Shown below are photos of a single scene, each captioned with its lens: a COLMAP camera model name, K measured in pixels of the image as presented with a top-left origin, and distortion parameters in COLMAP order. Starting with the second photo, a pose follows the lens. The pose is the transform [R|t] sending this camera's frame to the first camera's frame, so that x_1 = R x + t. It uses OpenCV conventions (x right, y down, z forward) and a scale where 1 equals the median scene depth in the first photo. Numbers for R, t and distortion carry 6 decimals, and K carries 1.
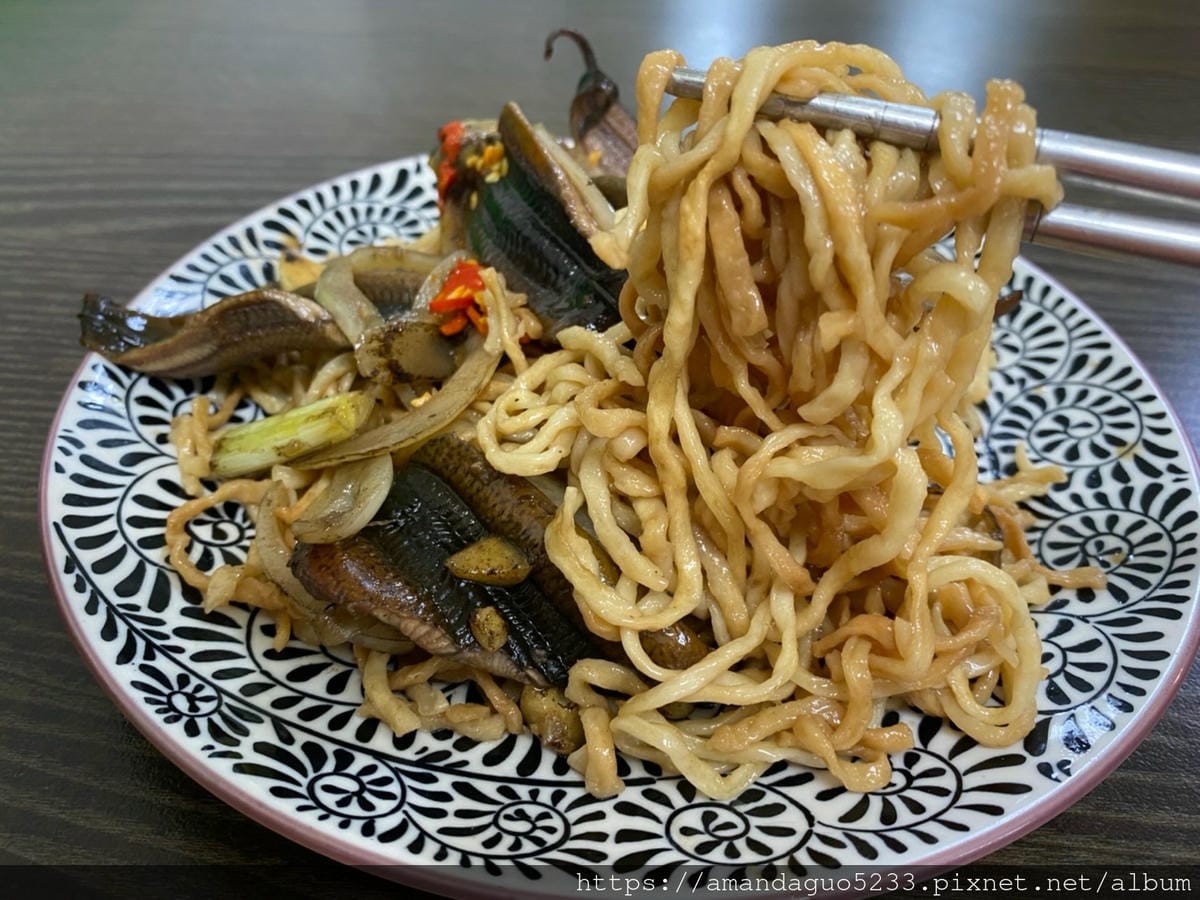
lens RADIAL K [[973.3, 0, 597.3], [0, 973.3, 447.5], [0, 0, 1]] dist [-0.053367, 0.044082]
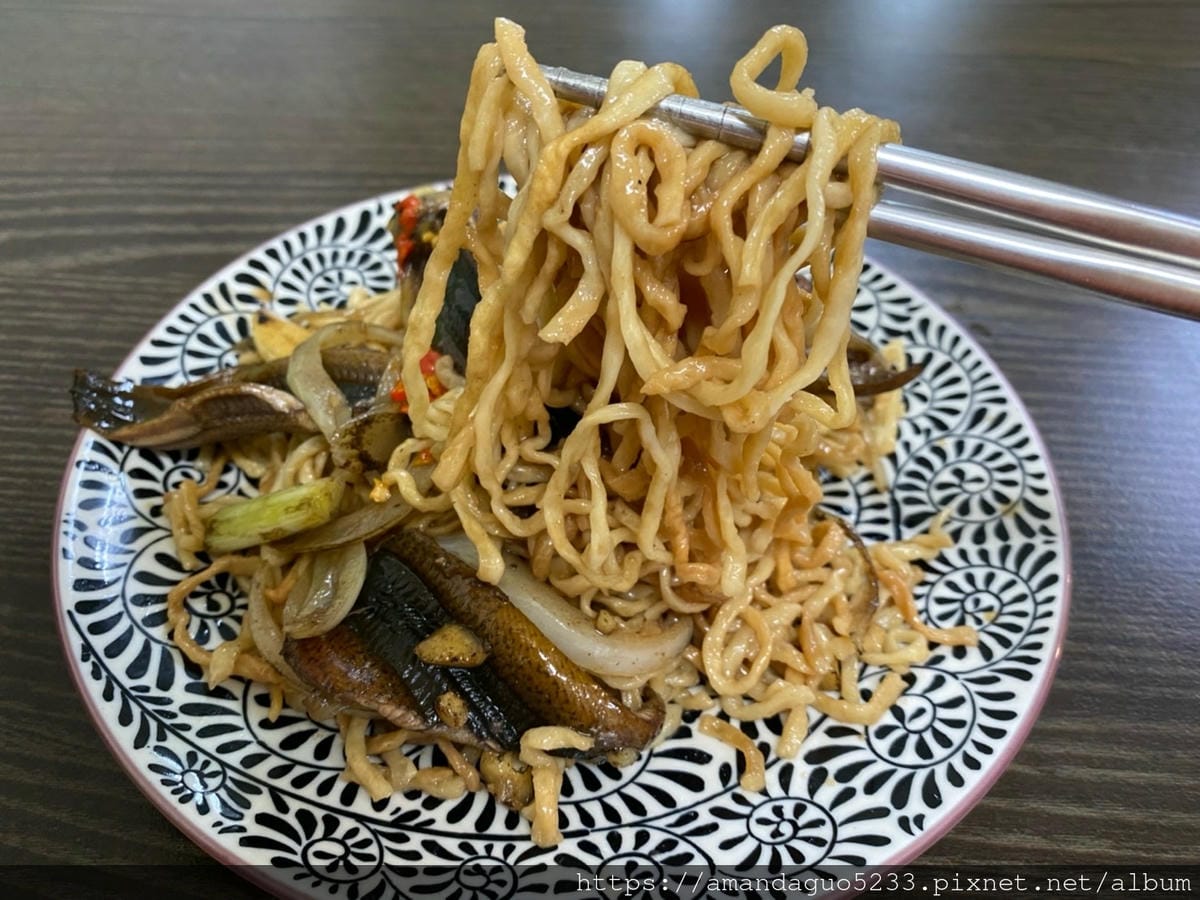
lens RADIAL K [[973.3, 0, 607.1], [0, 973.3, 439.7], [0, 0, 1]] dist [-0.053367, 0.044082]
pose [[0.999418, -0.012837, 0.031605, 0.046313], [0.009635, 0.994994, 0.099465, -0.246862], [-0.032724, -0.099103, 0.994539, -0.148098]]
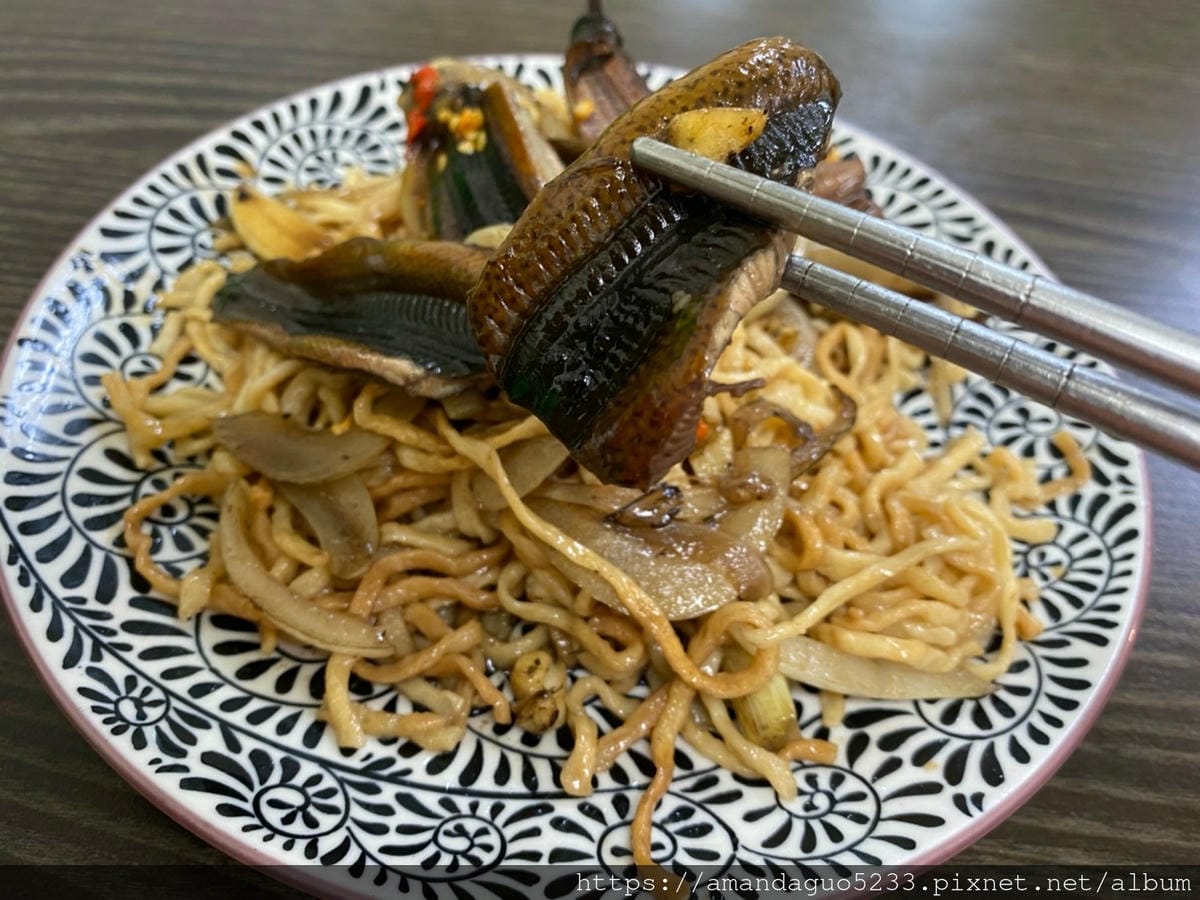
lens RADIAL K [[973.3, 0, 608.0], [0, 973.3, 444.9], [0, 0, 1]] dist [-0.053367, 0.044082]
pose [[0.998458, 0.040666, 0.037779, 0.020977], [-0.046065, 0.986805, 0.155220, -0.174574], [-0.030969, -0.156721, 0.987157, 0.025176]]
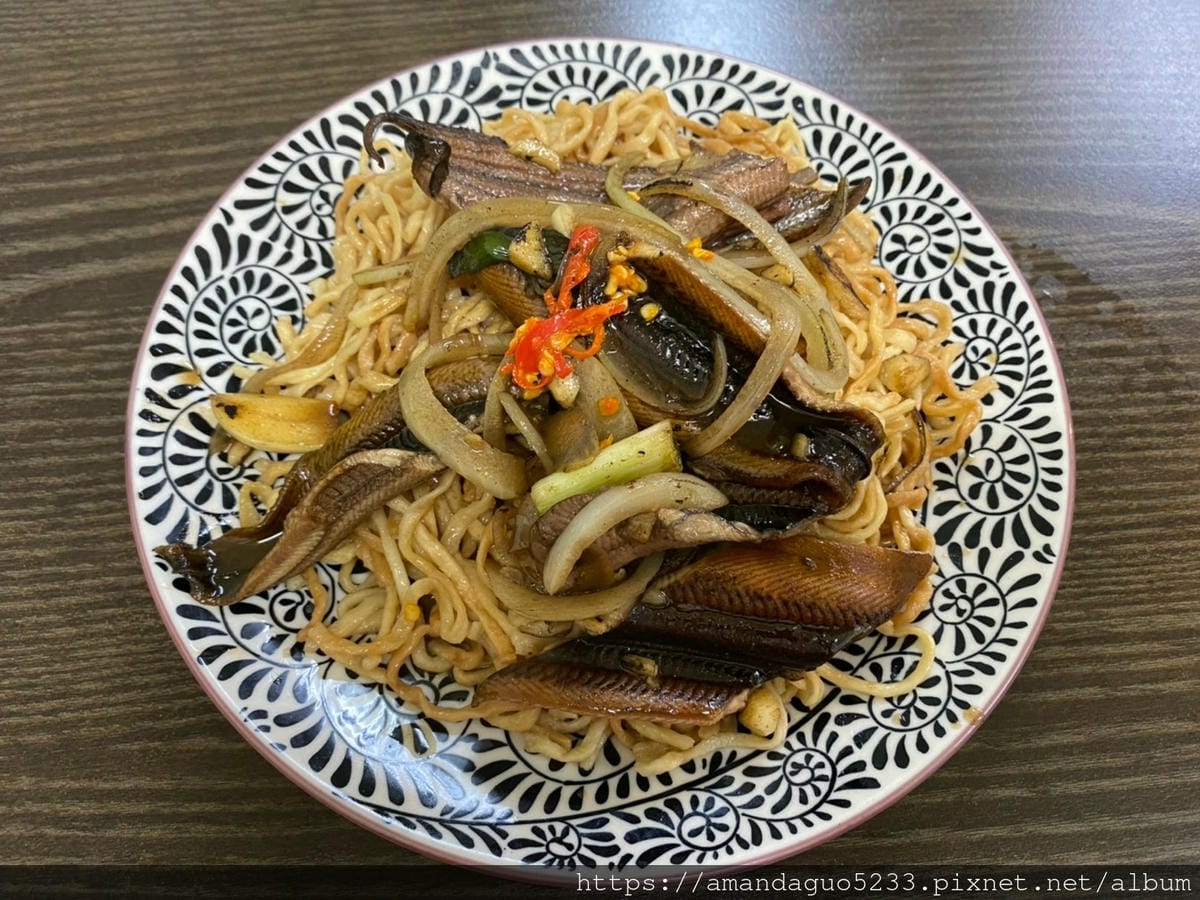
lens RADIAL K [[973.3, 0, 594.3], [0, 973.3, 444.2], [0, 0, 1]] dist [-0.053367, 0.044082]
pose [[0.830516, -0.504868, 0.235267, -0.386455], [0.354328, 0.804787, 0.476204, -0.749992], [-0.429760, -0.312133, 0.847278, 0.006782]]
